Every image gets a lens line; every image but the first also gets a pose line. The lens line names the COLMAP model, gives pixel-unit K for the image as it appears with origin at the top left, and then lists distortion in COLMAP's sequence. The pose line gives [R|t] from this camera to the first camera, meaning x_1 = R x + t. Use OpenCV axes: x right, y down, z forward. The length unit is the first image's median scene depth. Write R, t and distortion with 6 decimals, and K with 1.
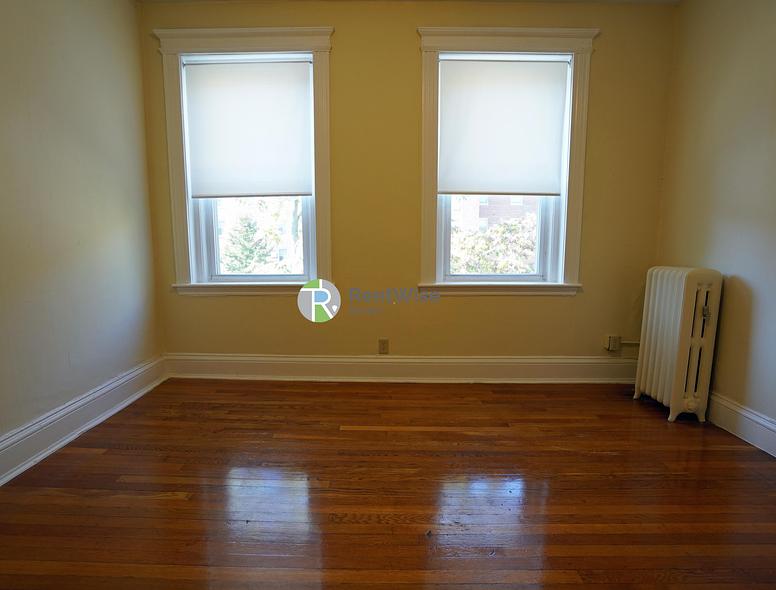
lens RADIAL K [[417.7, 0, 385.4], [0, 417.7, 297.6], [0, 0, 1]] dist [-0.068023, 0.033029]
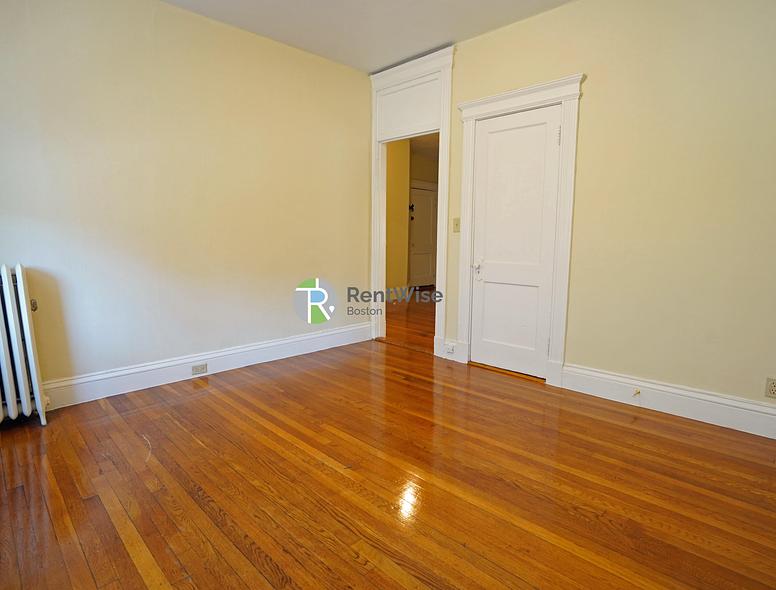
lens RADIAL K [[417.7, 0, 385.4], [0, 417.7, 297.6], [0, 0, 1]] dist [-0.068023, 0.033029]
pose [[-0.703530, -0.110480, 0.702026, -0.445780], [0.088853, 0.966417, 0.241131, -0.127286], [-0.705090, 0.232020, -0.670086, 0.902241]]
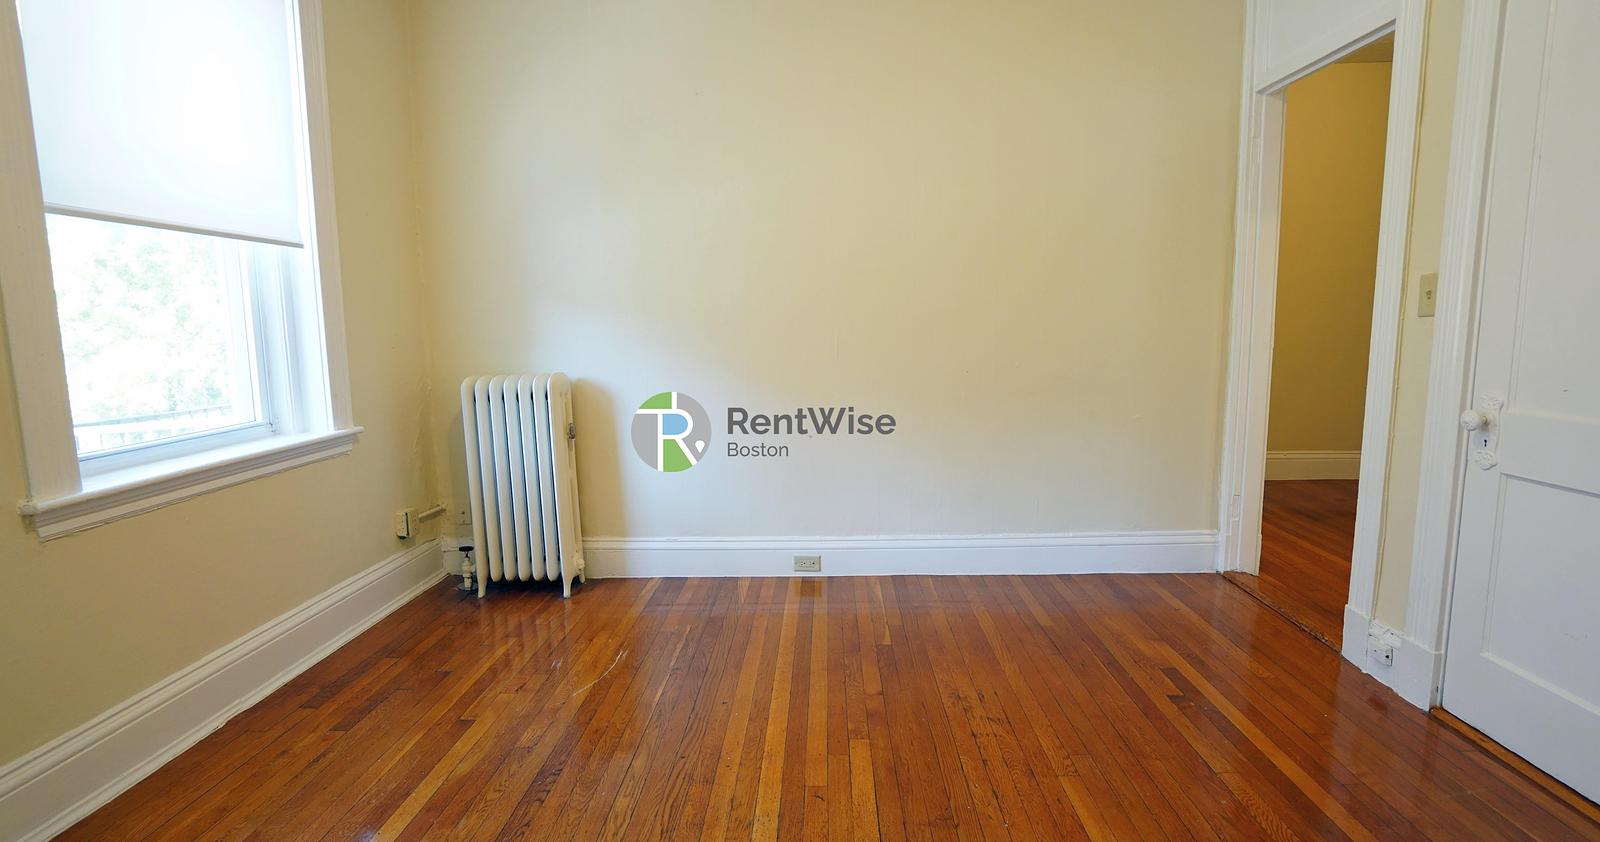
lens RADIAL K [[749.7, 0, 816.8], [0, 749.7, 430.2], [0, 0, 1]] dist [-0.061168, 0.025707]
pose [[0.014221, -0.146922, 0.989046, -0.447671], [0.150908, 0.978131, 0.143131, -0.079707], [-0.988445, 0.147220, 0.036082, 0.444780]]
